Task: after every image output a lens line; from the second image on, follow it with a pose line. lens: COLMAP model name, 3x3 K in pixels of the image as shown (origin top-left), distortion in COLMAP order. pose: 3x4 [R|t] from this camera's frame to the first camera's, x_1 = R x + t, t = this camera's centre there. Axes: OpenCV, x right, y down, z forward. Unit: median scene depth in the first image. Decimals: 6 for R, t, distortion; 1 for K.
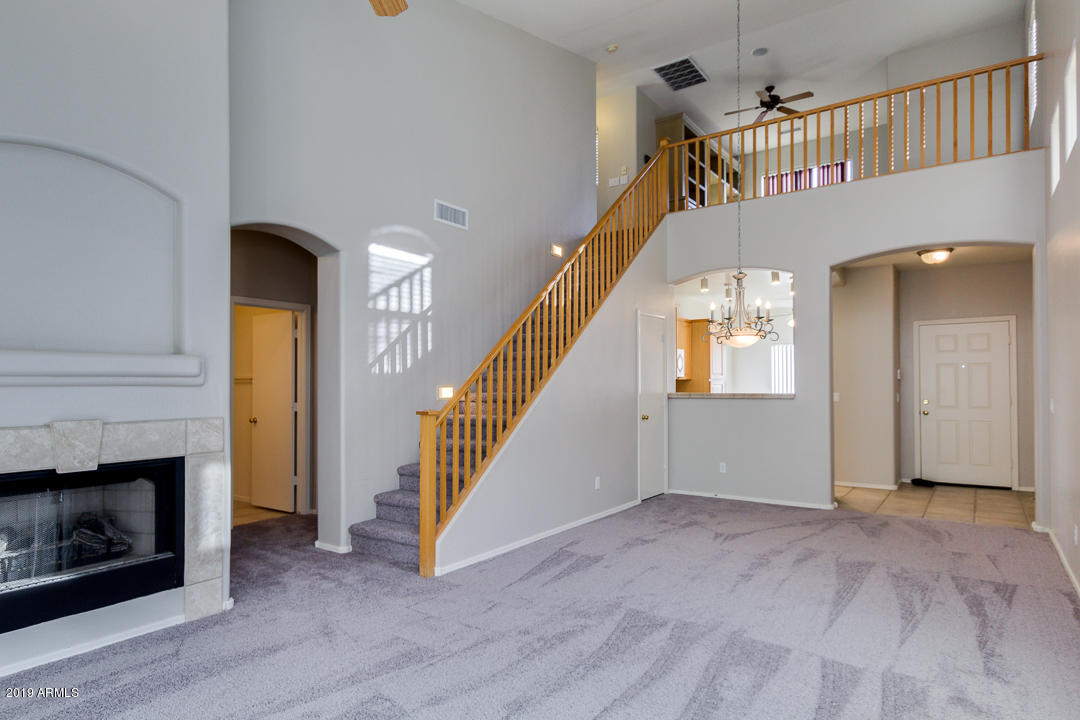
lens RADIAL K [[597.9, 0, 539.8], [0, 597.9, 367.9], [0, 0, 1]] dist [0.004301, 0.000294]
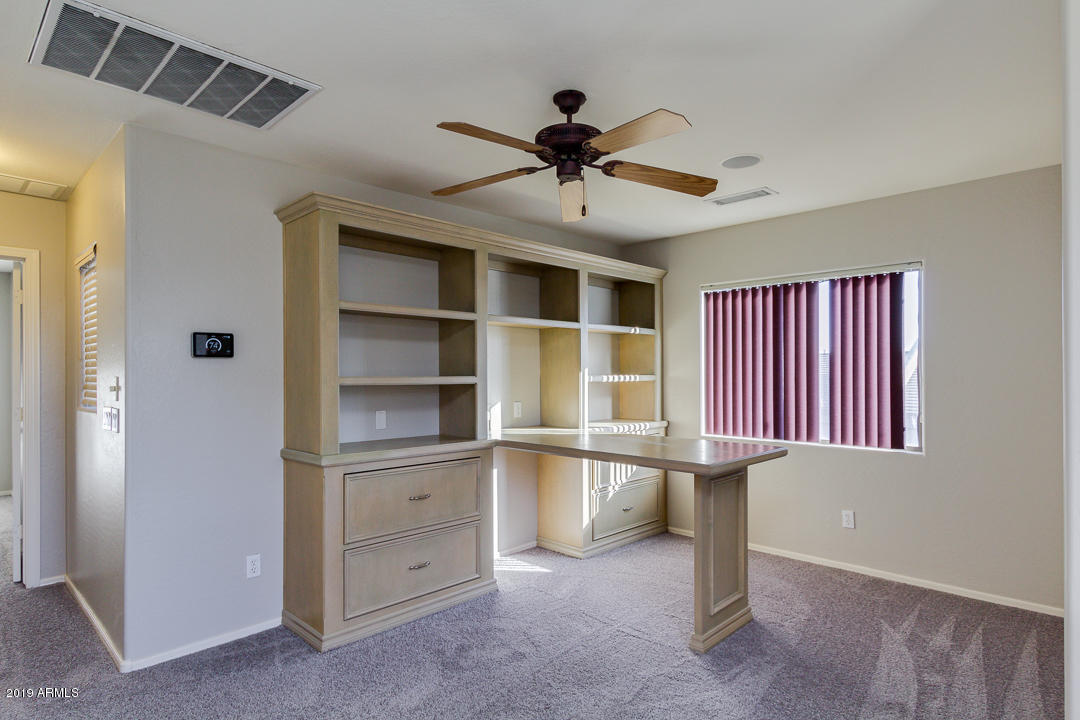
lens RADIAL K [[590.0, 0, 539.4], [0, 590.0, 367.3], [0, 0, 1]] dist [0.001463, -0.000603]
pose [[0.988651, -0.005740, -0.150121, 0.344115], [0.006425, 0.999971, 0.004079, -0.288449], [0.150093, -0.004997, 0.988659, 0.610703]]
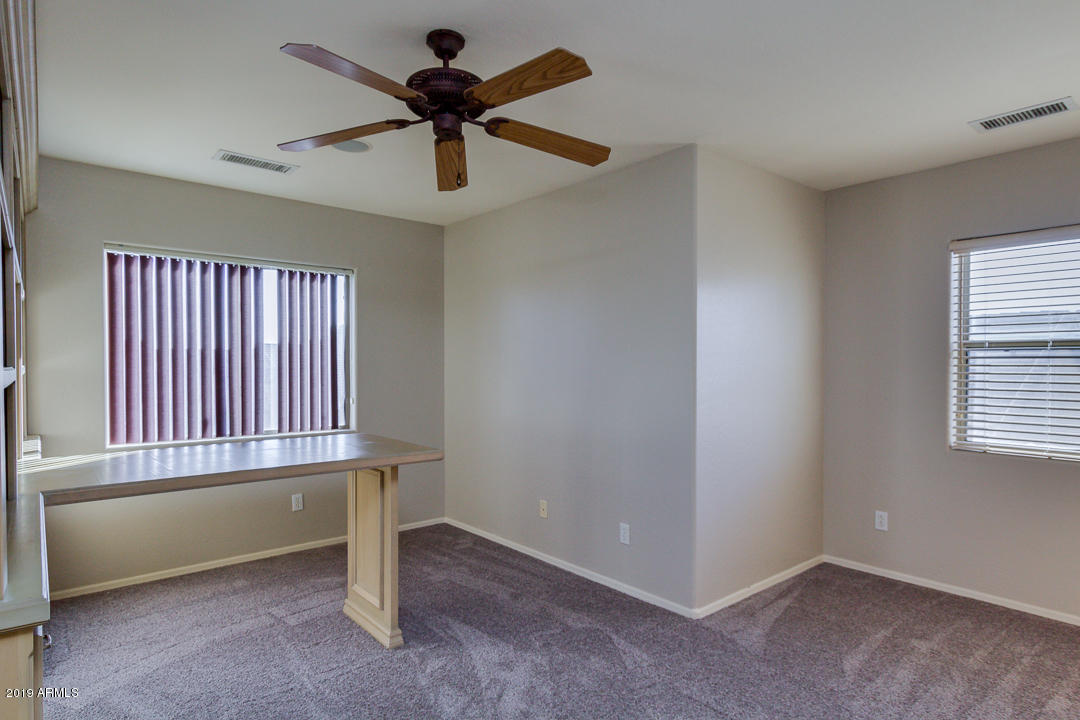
lens RADIAL K [[590.0, 0, 539.4], [0, 590.0, 367.3], [0, 0, 1]] dist [0.001463, -0.000603]
pose [[0.243682, -0.007090, 0.969829, 0.141695], [-0.010434, 0.999896, 0.009931, -0.284555], [-0.969799, -0.012539, 0.243583, 0.759749]]
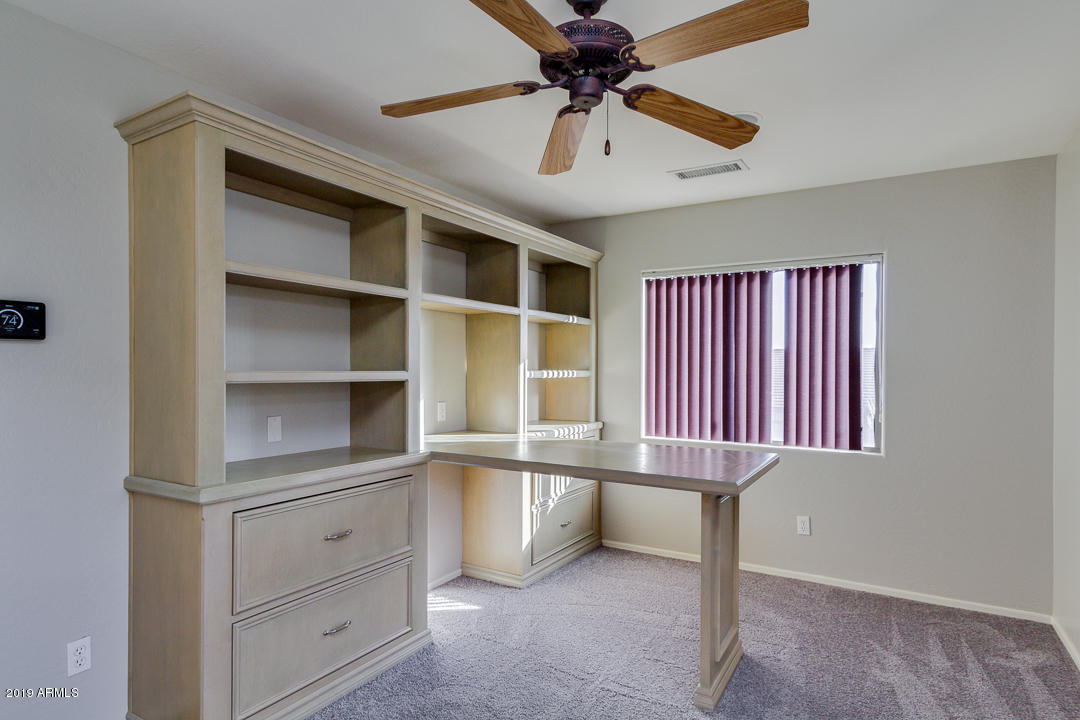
lens RADIAL K [[597.9, 0, 539.8], [0, 597.9, 367.9], [0, 0, 1]] dist [0.004301, 0.000294]
pose [[0.996487, 0.003067, 0.083688, 0.294833], [-0.004339, 0.999878, 0.015016, -0.287804], [-0.083631, -0.015326, 0.996379, 0.669245]]
